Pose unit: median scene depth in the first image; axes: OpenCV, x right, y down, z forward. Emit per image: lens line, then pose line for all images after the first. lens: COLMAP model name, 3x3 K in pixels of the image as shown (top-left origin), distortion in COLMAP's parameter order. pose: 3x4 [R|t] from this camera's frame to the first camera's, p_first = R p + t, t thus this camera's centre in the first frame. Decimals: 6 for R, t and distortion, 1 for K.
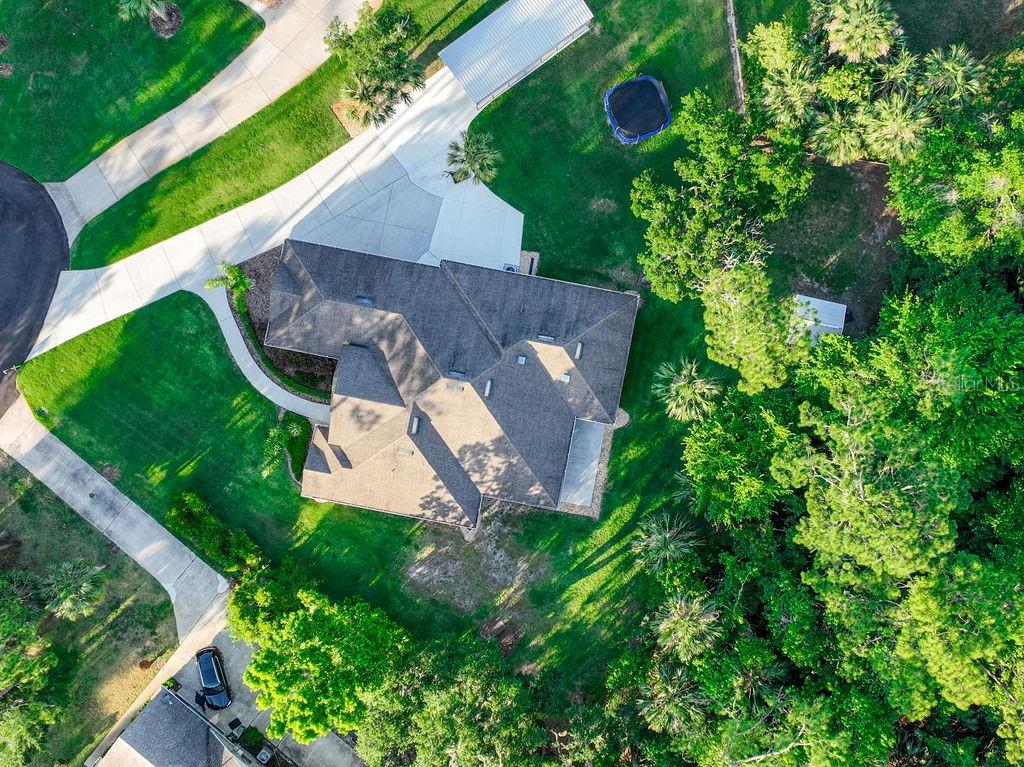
lens RADIAL K [[1418.2, 0, 527.9], [0, 1418.2, 382.6], [0, 0, 1]] dist [0.021508, -0.032303]
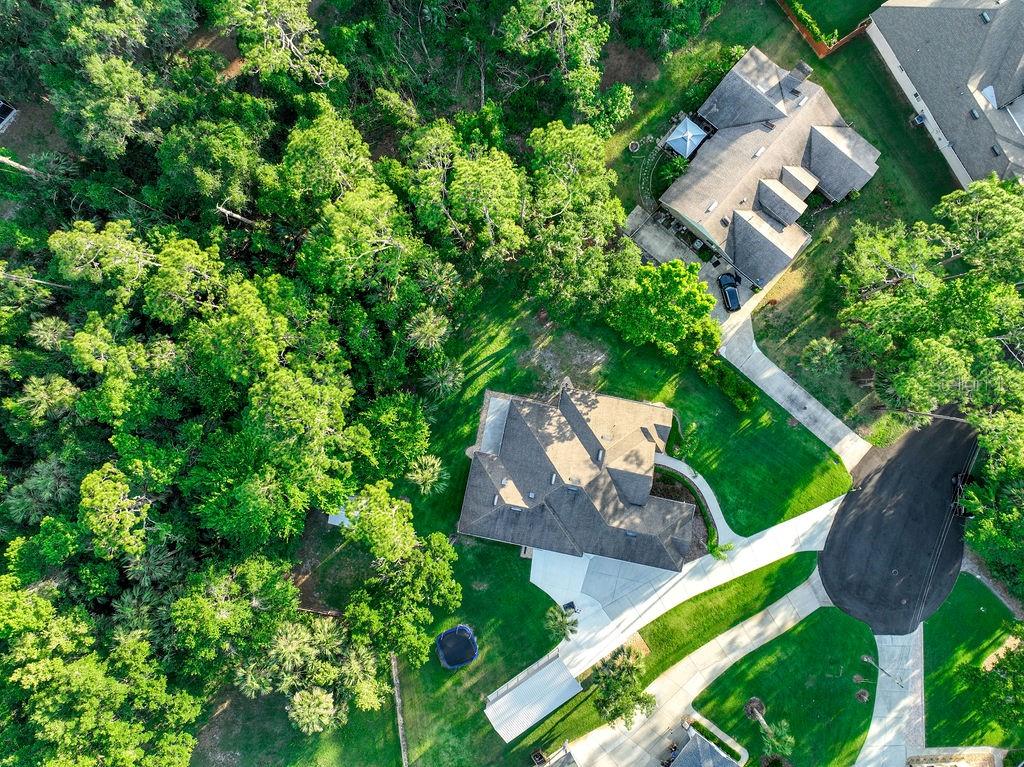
lens RADIAL K [[723.9, 0, 521.5], [0, 723.9, 385.2], [0, 0, 1]] dist [0.007951, 0.000744]
pose [[-0.999670, -0.014371, 0.021295, -0.007478], [0.014523, -0.999870, 0.006999, 0.097067], [0.021192, 0.007306, 0.999749, 0.188333]]
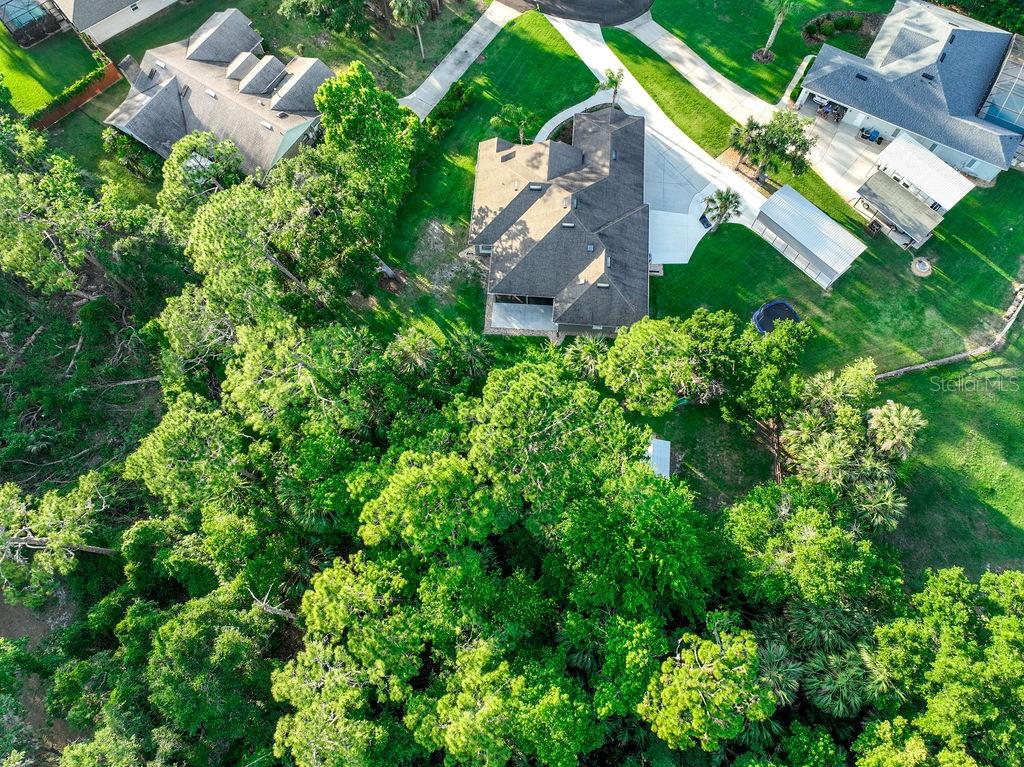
lens RADIAL K [[723.9, 0, 521.5], [0, 723.9, 385.2], [0, 0, 1]] dist [0.007951, 0.000744]
pose [[0.117604, 0.936107, -0.331470, 0.343298], [-0.993001, 0.114511, -0.028920, 0.086222], [0.010884, 0.332551, 0.943022, 0.349744]]
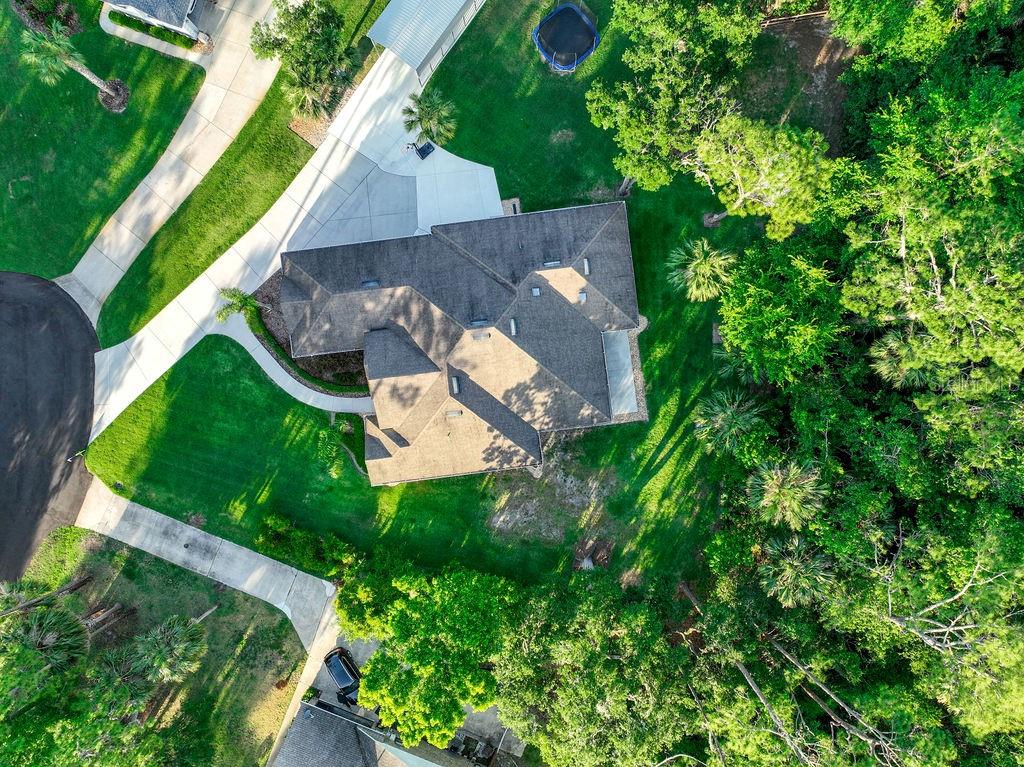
lens RADIAL K [[723.9, 0, 521.5], [0, 723.9, 385.2], [0, 0, 1]] dist [0.007951, 0.000744]
pose [[0.951986, -0.306067, 0.006761, -0.036751], [0.306073, 0.952008, 0.000167, 0.042662], [-0.006488, 0.001910, 0.999977, 0.467322]]
